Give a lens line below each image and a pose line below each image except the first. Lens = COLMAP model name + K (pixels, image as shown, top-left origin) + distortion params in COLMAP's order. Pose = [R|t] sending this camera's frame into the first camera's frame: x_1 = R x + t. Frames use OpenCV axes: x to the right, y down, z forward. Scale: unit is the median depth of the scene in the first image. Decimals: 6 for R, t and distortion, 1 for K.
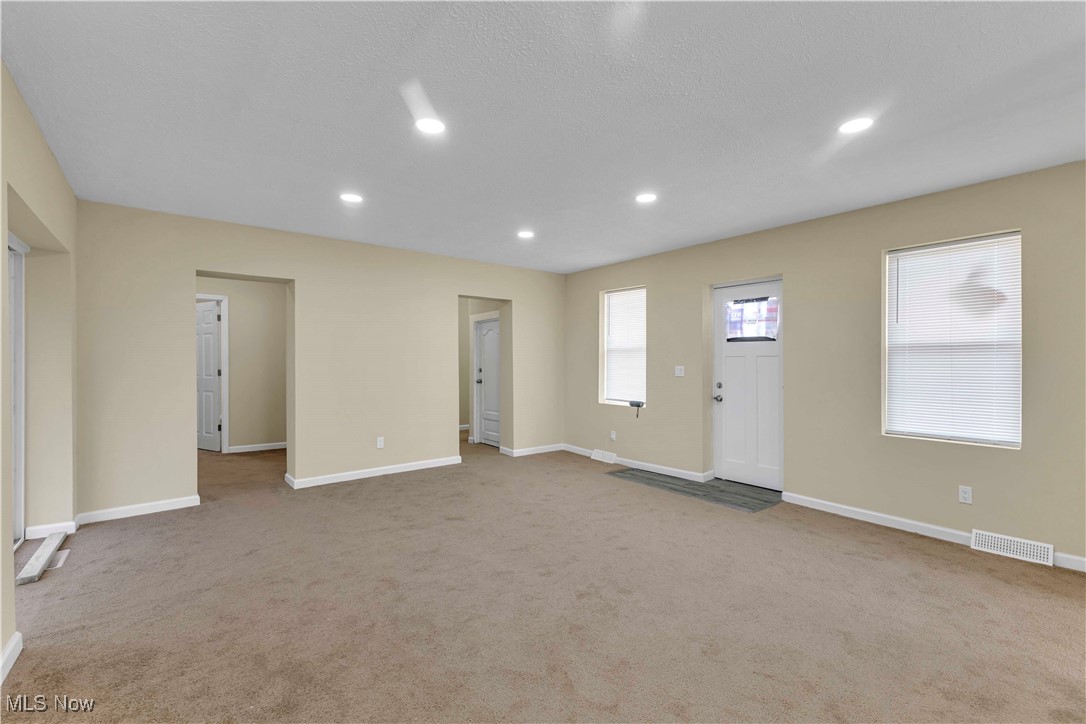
lens RADIAL K [[467.1, 0, 546.2], [0, 467.1, 360.2], [0, 0, 1]] dist [0.010405, 0.000340]
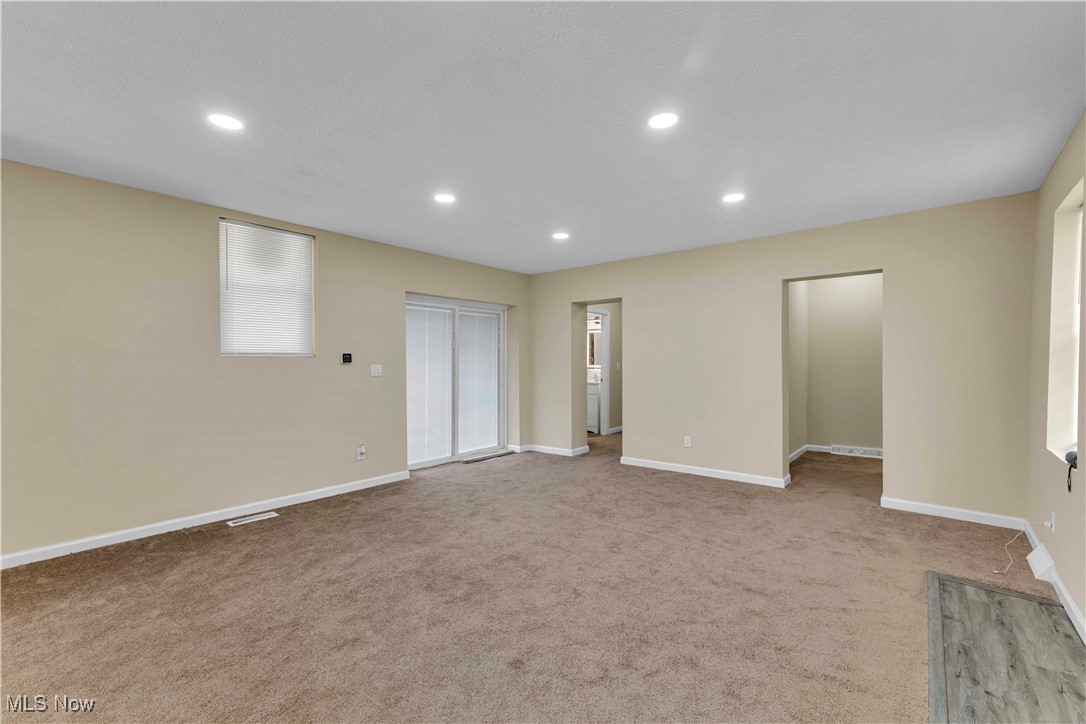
lens RADIAL K [[458.4, 0, 543.8], [0, 458.4, 371.9], [0, 0, 1]] dist [0.000102, 0.000338]
pose [[0.218994, 0.021329, -0.975493, 0.611061], [-0.000689, 0.999764, 0.021705, 0.002564], [0.975726, -0.004081, 0.218957, 0.522518]]
